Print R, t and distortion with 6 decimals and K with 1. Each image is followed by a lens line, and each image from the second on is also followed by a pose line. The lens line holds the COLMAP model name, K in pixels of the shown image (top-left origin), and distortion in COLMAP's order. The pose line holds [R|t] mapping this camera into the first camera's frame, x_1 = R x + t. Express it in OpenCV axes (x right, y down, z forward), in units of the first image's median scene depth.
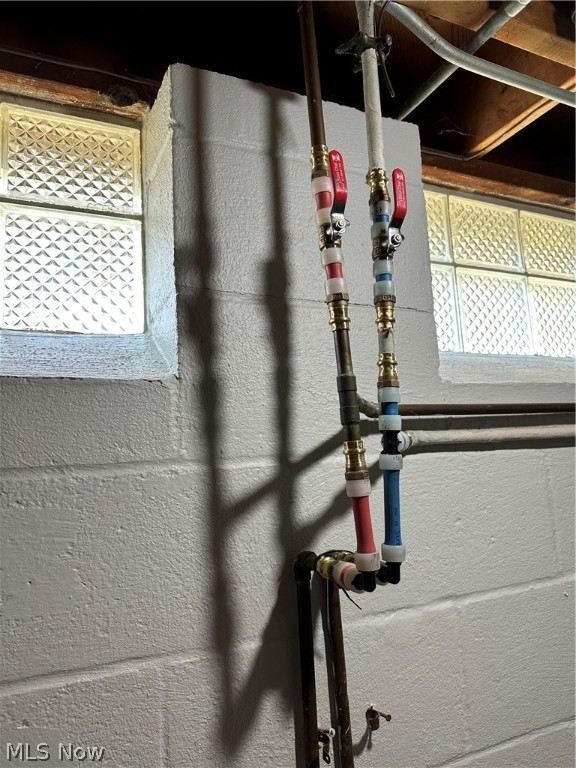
lens RADIAL K [[537.4, 0, 286.4], [0, 537.4, 380.2], [0, 0, 1]] dist [0.051348, -0.062990]
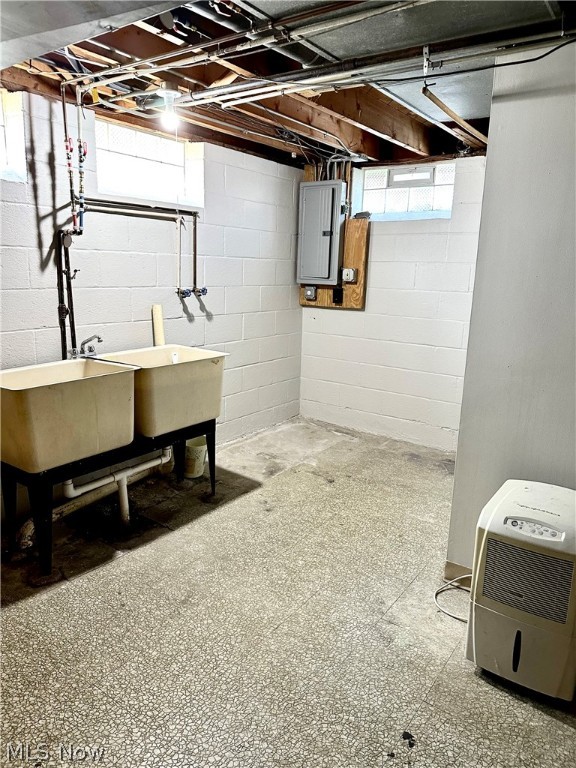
lens RADIAL K [[537.4, 0, 285.0], [0, 537.4, 376.3], [0, 0, 1]] dist [0.051348, -0.062990]
pose [[0.866884, -0.023968, 0.497934, -0.588239], [-0.148303, 0.941221, 0.303496, -0.162019], [-0.475939, -0.336941, 0.812375, -3.745417]]
